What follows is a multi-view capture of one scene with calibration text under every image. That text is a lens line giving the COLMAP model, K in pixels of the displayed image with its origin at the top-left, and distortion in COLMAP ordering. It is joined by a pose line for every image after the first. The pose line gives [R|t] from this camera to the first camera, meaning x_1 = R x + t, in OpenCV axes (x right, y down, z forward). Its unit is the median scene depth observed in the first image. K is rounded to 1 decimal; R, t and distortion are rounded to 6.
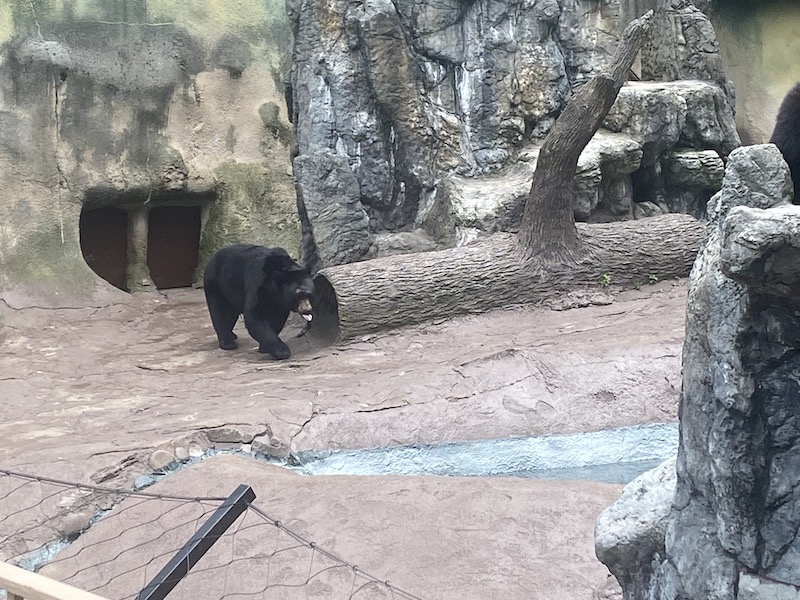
lens RADIAL K [[1955.0, 0, 400.5], [0, 1955.0, 302.2], [0, 0, 1]] dist [0.192209, 0.000000]
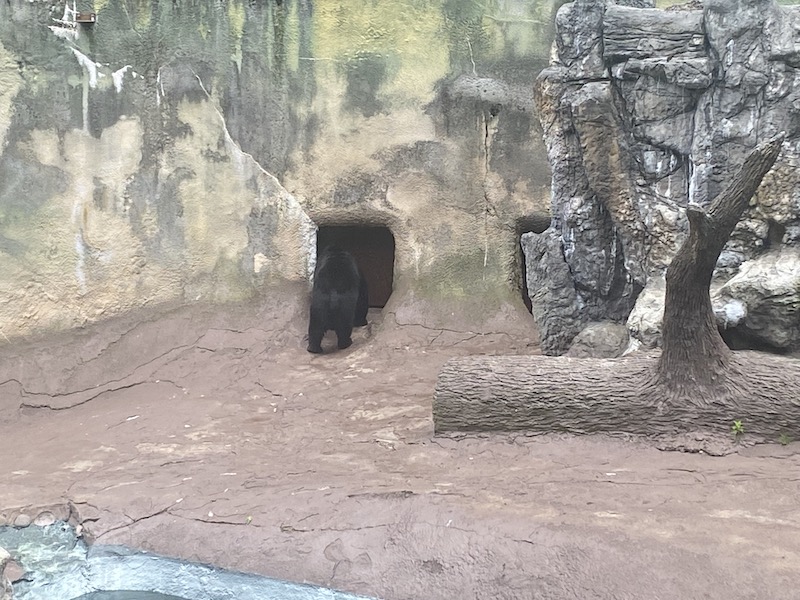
lens RADIAL K [[1955.0, 0, 399.6], [0, 1955.0, 297.2], [0, 0, 1]] dist [0.192209, 0.000000]
pose [[0.600944, 0.179895, -0.778783, 0.678482], [-0.084184, 0.983169, 0.162147, -0.195346], [0.794845, -0.031881, 0.605974, 0.341096]]
